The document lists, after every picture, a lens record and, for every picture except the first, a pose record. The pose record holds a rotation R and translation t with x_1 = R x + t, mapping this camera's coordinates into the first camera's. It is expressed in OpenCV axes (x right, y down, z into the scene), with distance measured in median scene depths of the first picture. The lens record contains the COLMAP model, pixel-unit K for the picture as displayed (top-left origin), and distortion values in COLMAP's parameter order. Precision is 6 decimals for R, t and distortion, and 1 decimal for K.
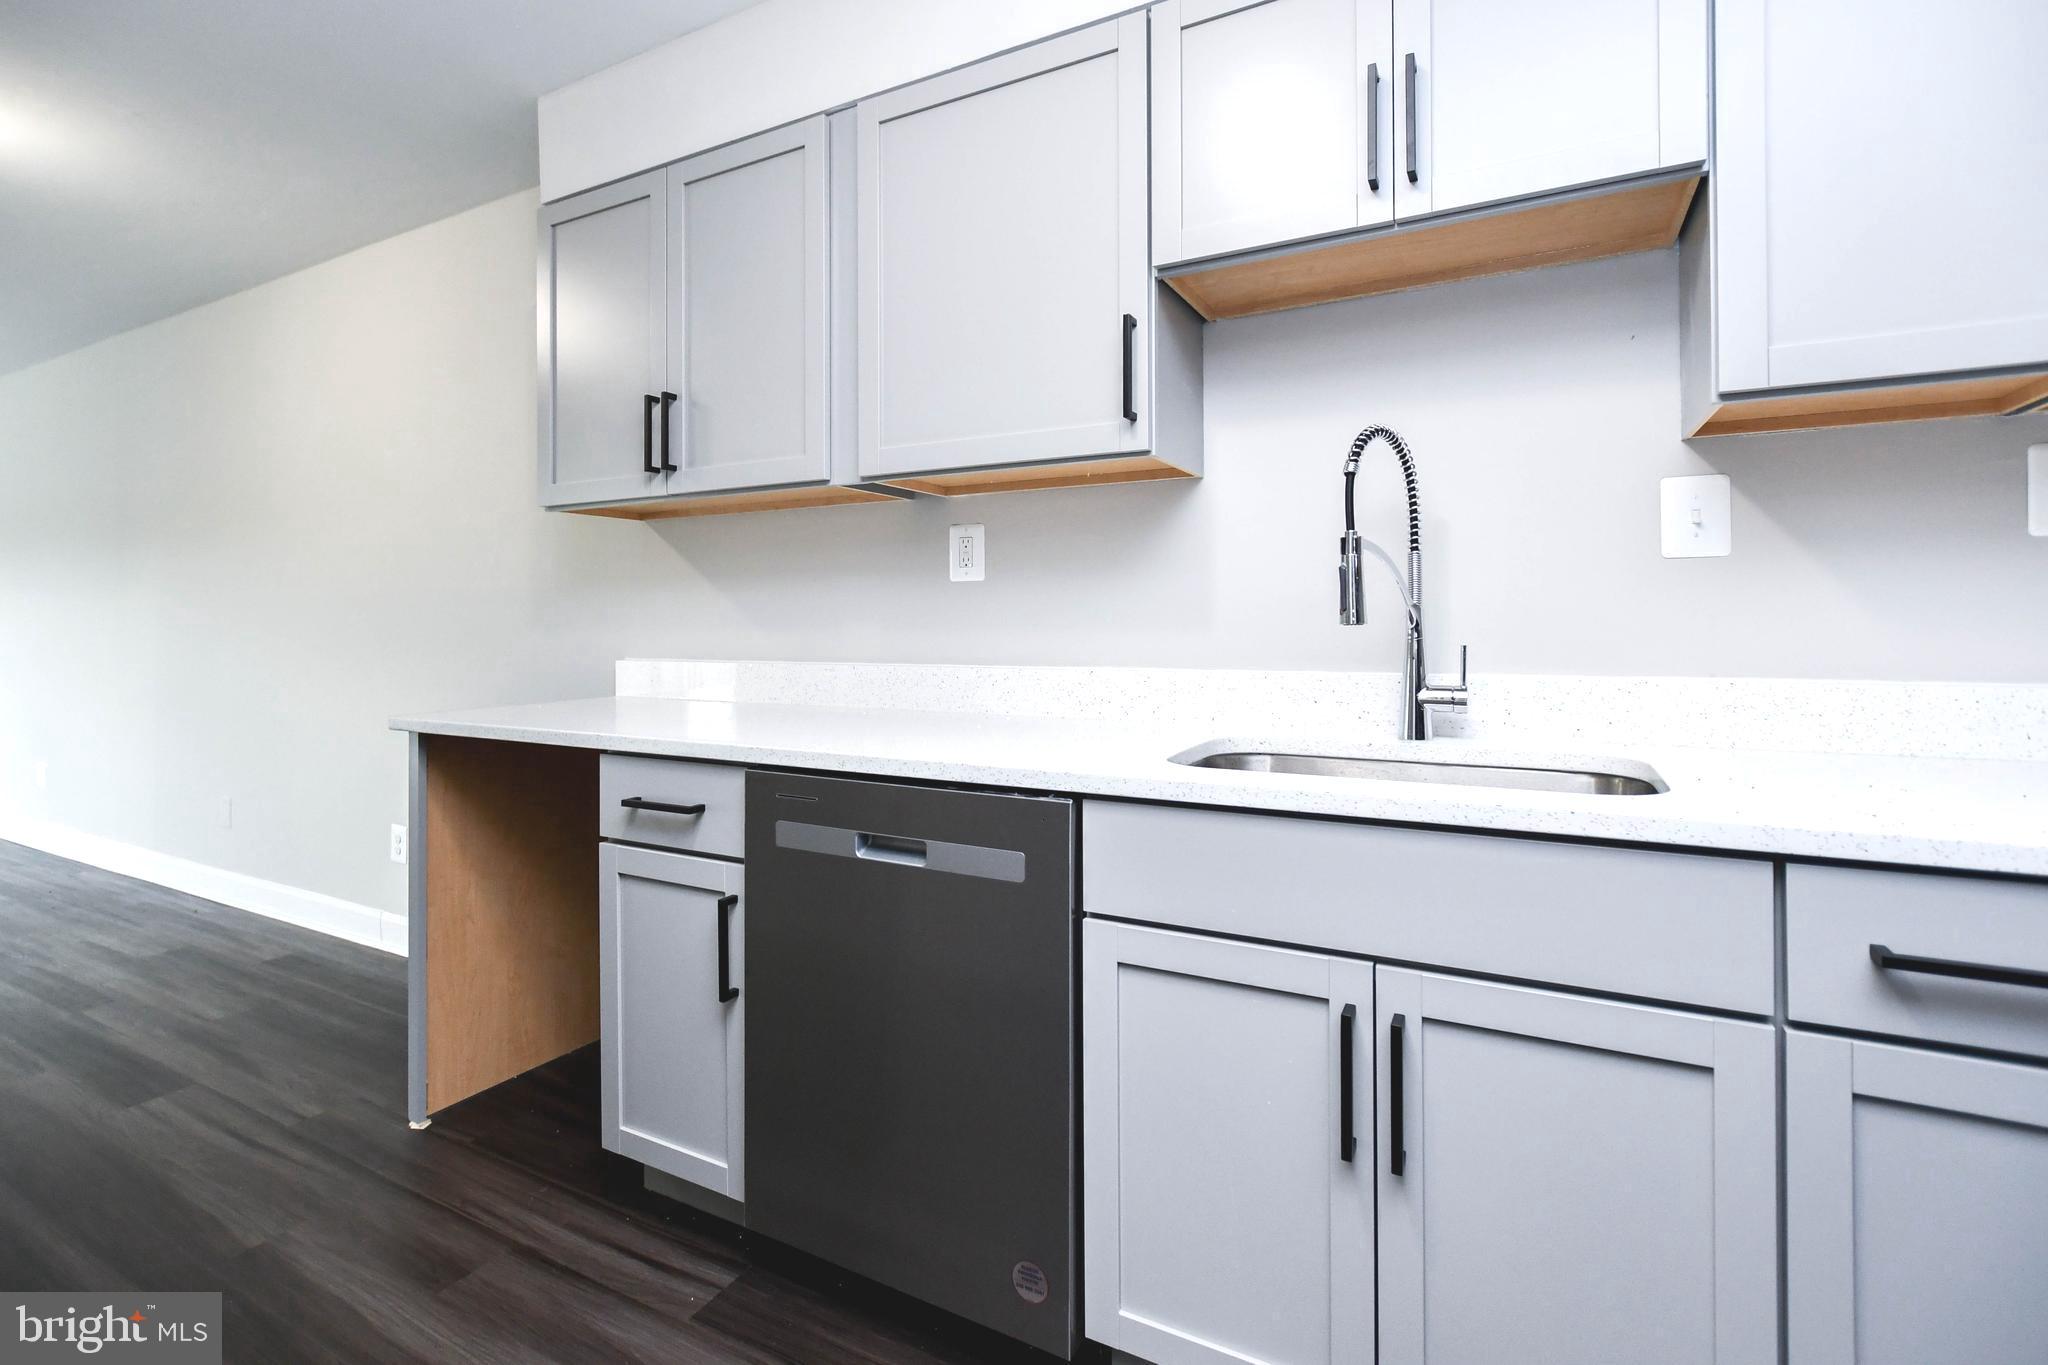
lens RADIAL K [[937.7, 0, 971.7], [0, 937.7, 622.8], [0, 0, 1]] dist [-0.002878, 0.001286]
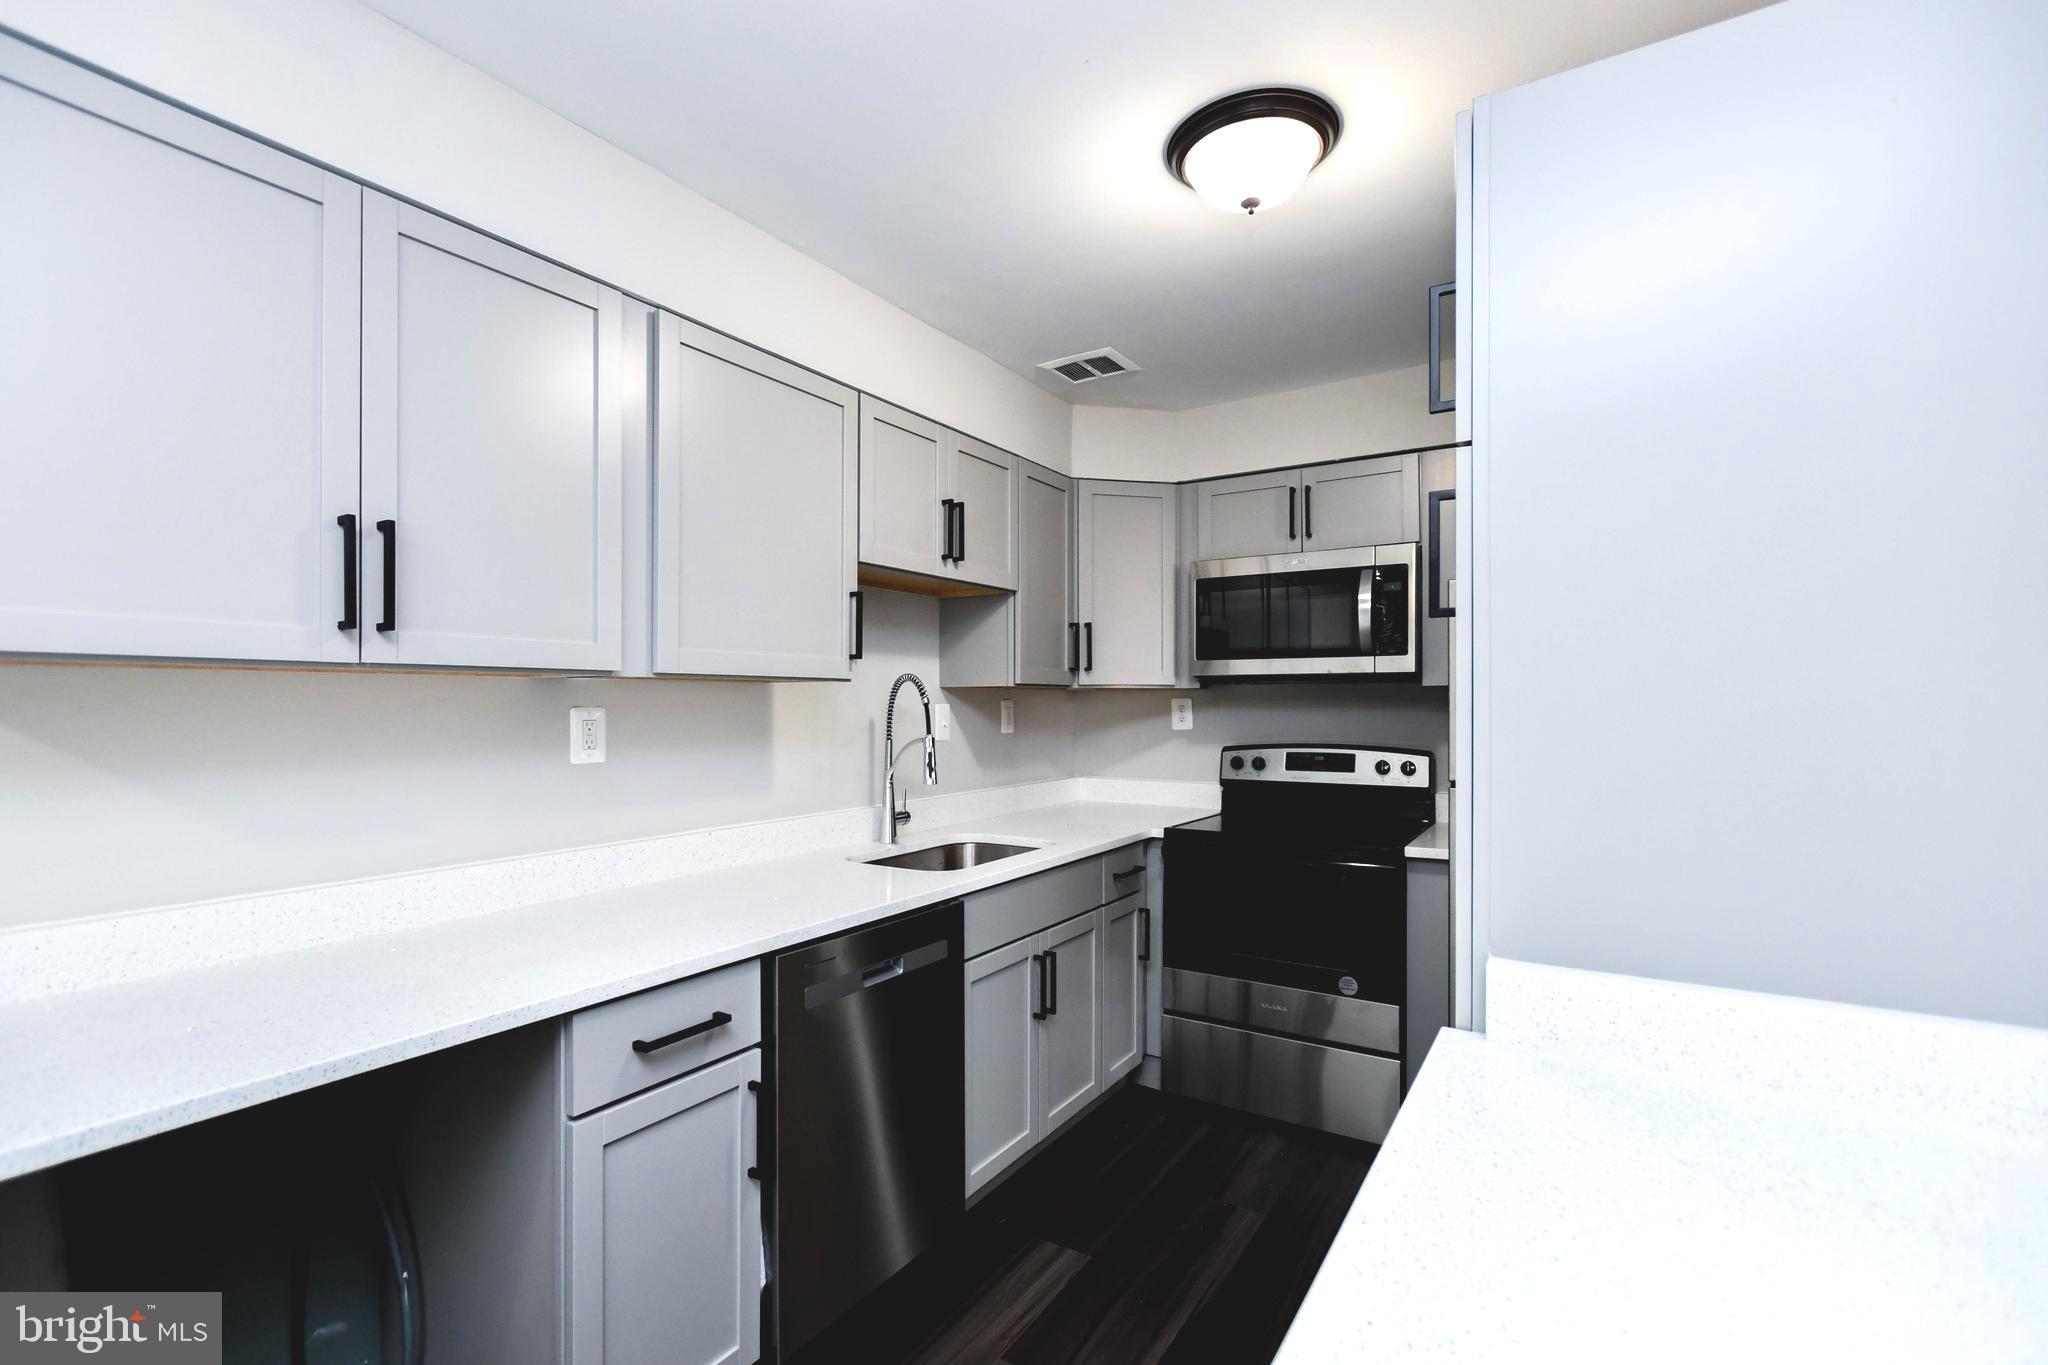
lens RADIAL K [[937.7, 0, 1033.5], [0, 937.7, 703.7], [0, 0, 1]] dist [-0.002878, 0.001286]
pose [[0.043924, 0.000944, 0.999034, -1.207017], [0.001626, 0.999998, -0.001017, -0.129594], [-0.999034, 0.001669, 0.043922, 0.579857]]
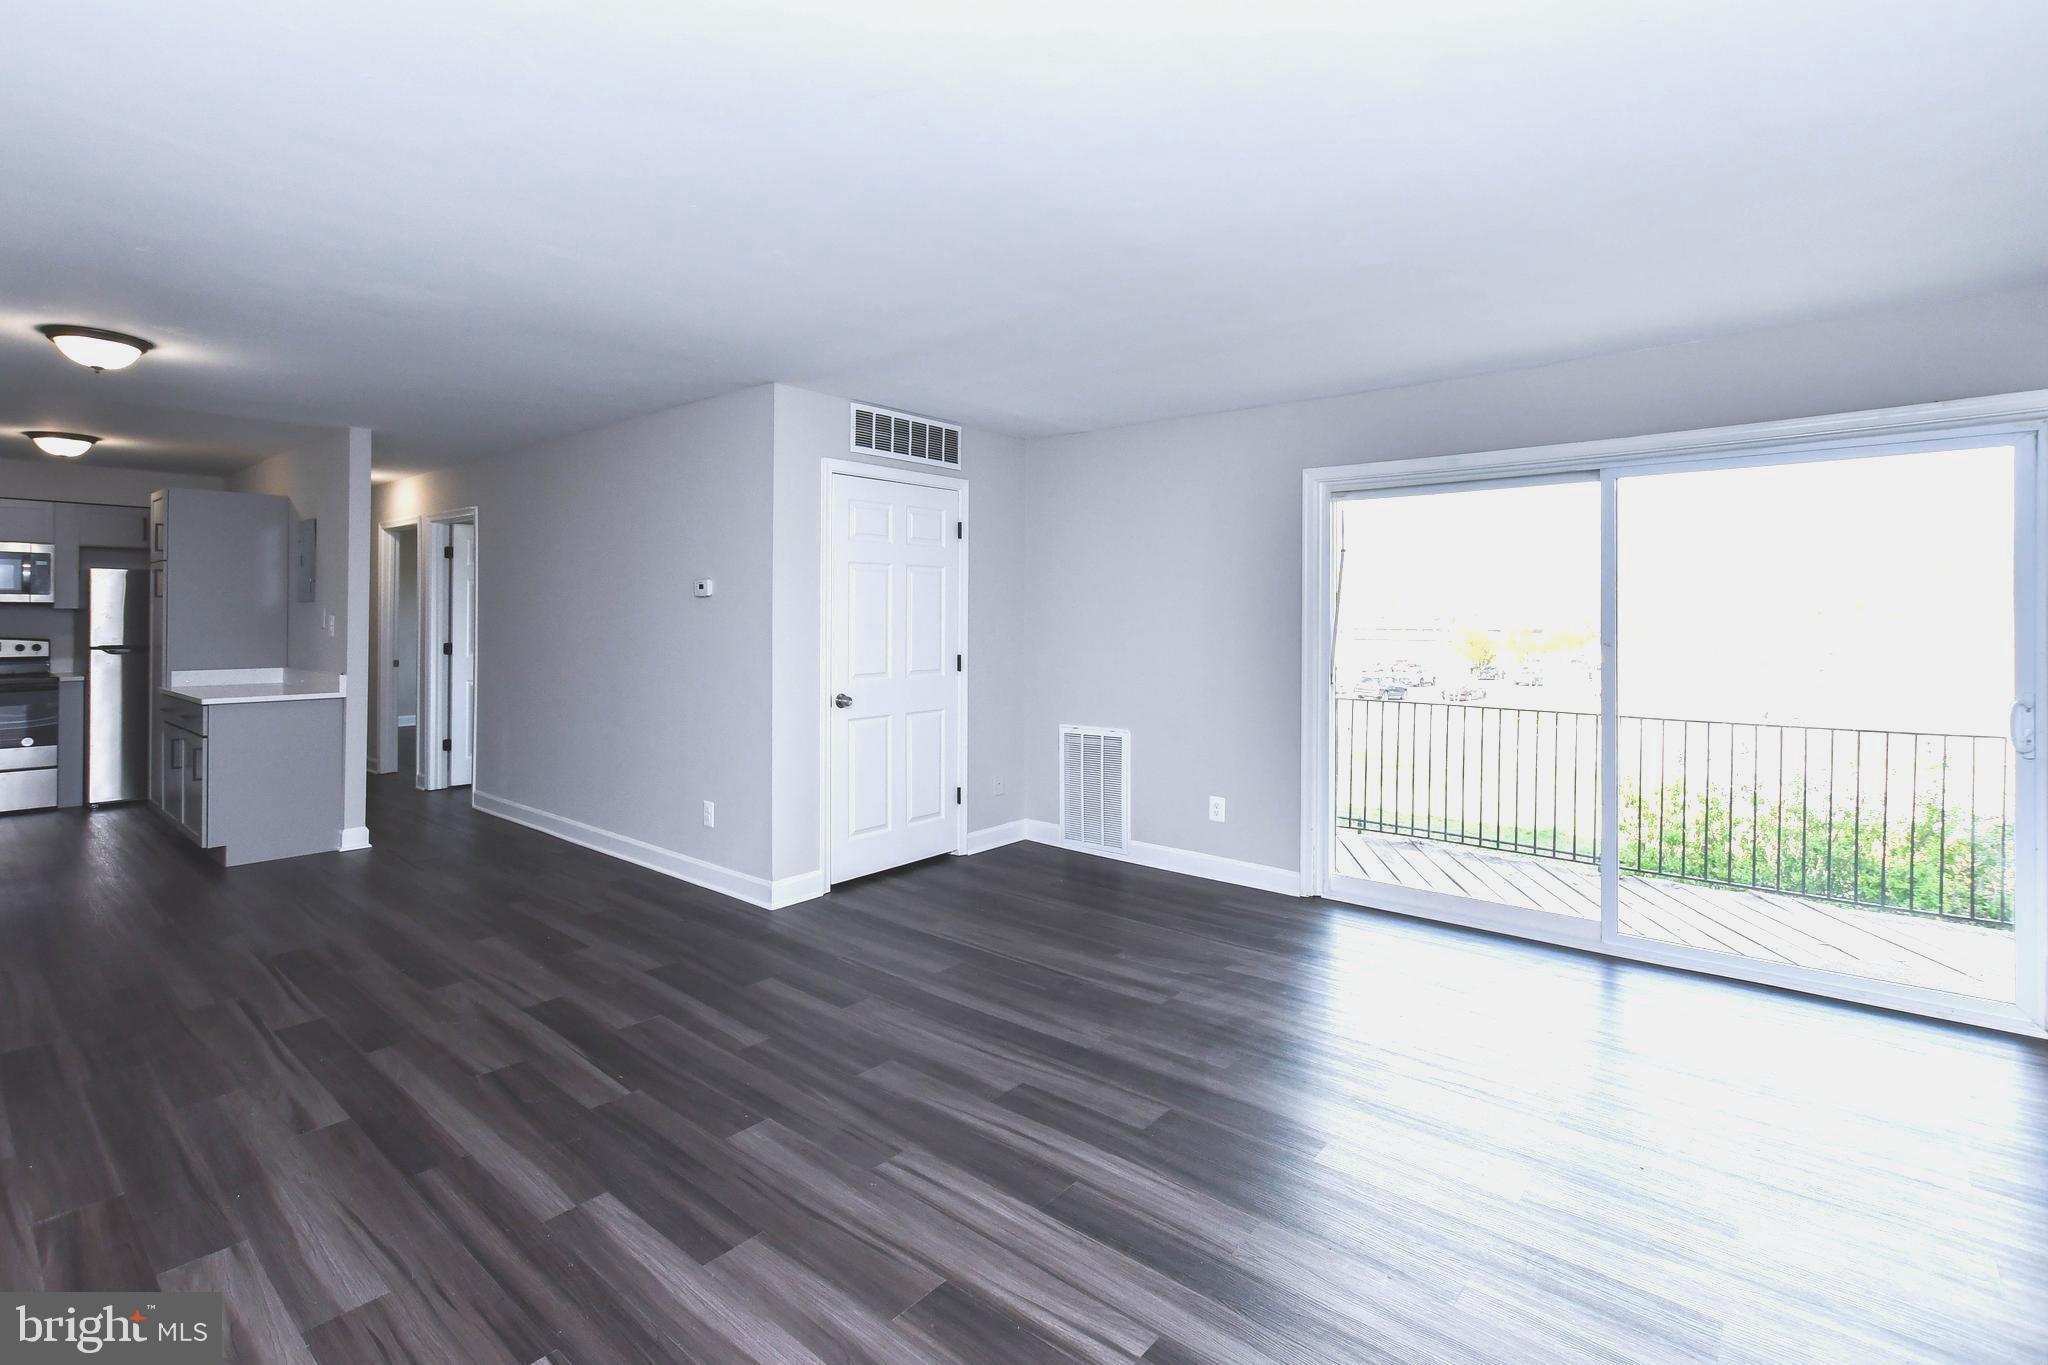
lens RADIAL K [[916.4, 0, 950.1], [0, 916.4, 606.7], [0, 0, 1]] dist [-0.003625, -0.000080]
pose [[-0.979770, 0.003145, 0.200101, -3.782821], [0.000999, 0.999941, -0.010824, -0.124930], [-0.200124, -0.010406, -0.979715, 2.870450]]
